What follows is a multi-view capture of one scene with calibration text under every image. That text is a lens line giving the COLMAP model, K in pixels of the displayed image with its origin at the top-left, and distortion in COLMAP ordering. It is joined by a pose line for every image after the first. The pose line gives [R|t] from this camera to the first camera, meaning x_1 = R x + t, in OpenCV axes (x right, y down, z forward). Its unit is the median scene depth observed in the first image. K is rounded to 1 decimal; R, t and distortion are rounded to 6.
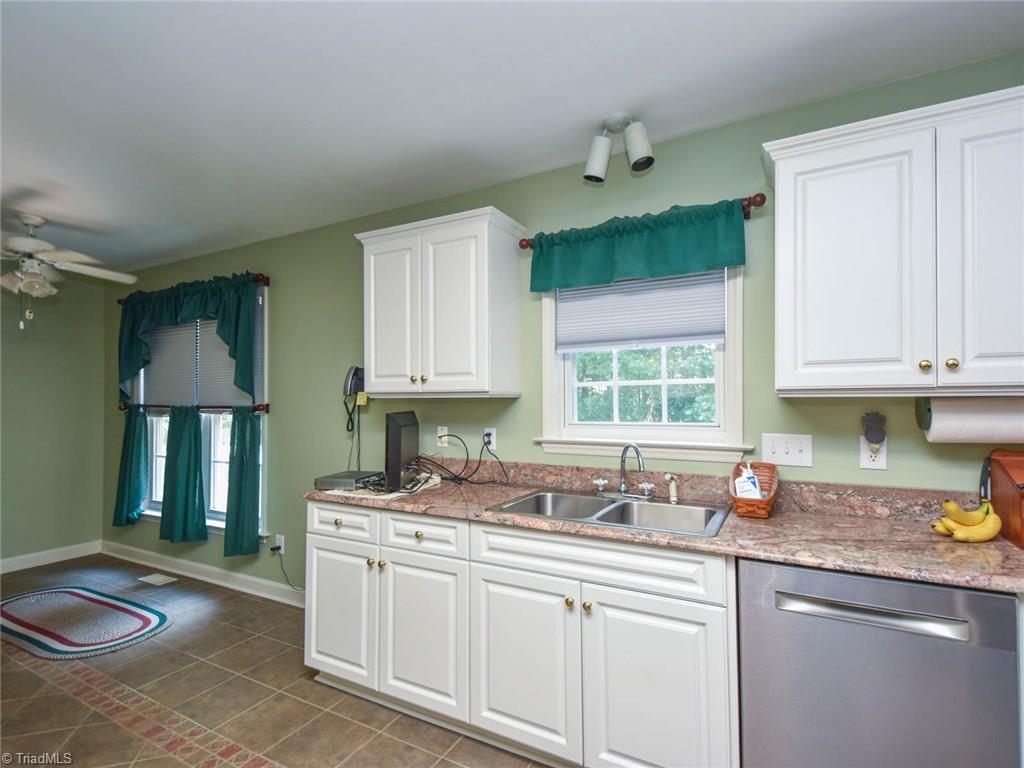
lens RADIAL K [[491.9, 0, 514.9], [0, 491.9, 396.8], [0, 0, 1]] dist [0.028432, -0.000556]
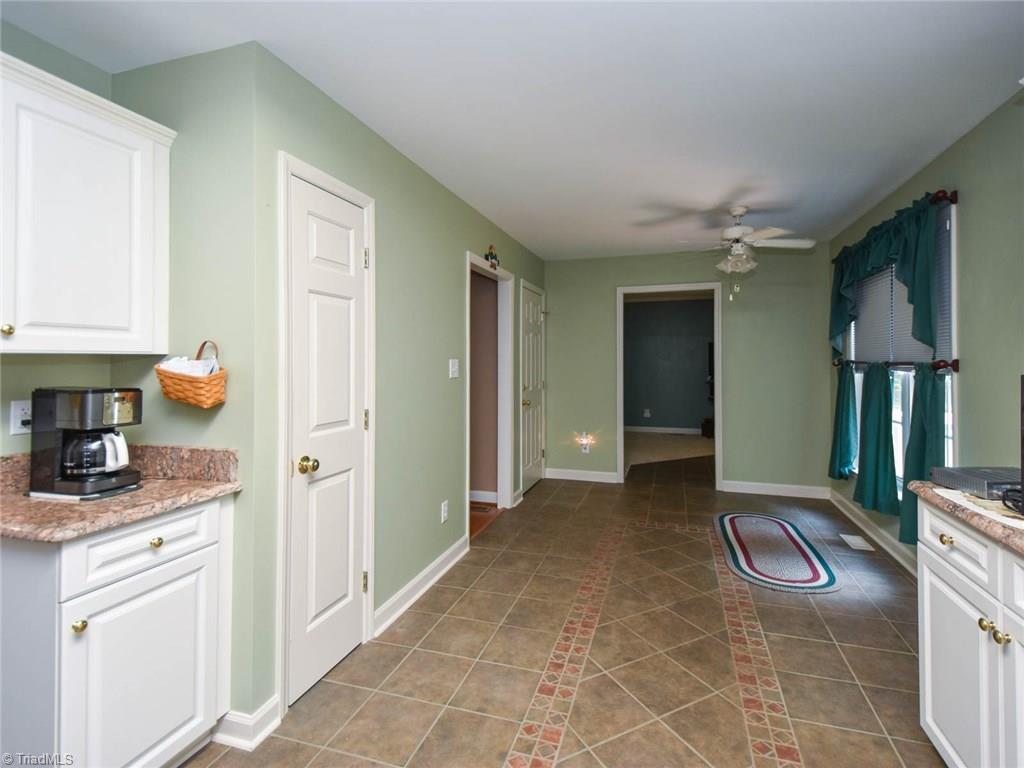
lens RADIAL K [[493.6, 0, 515.6], [0, 493.6, 355.8], [0, 0, 1]] dist [-0.000114, -0.000953]
pose [[0.202567, -0.012333, -0.979191, 0.114819], [0.016622, 0.999820, -0.009154, 0.005338], [0.979127, -0.014422, 0.202736, 0.222429]]
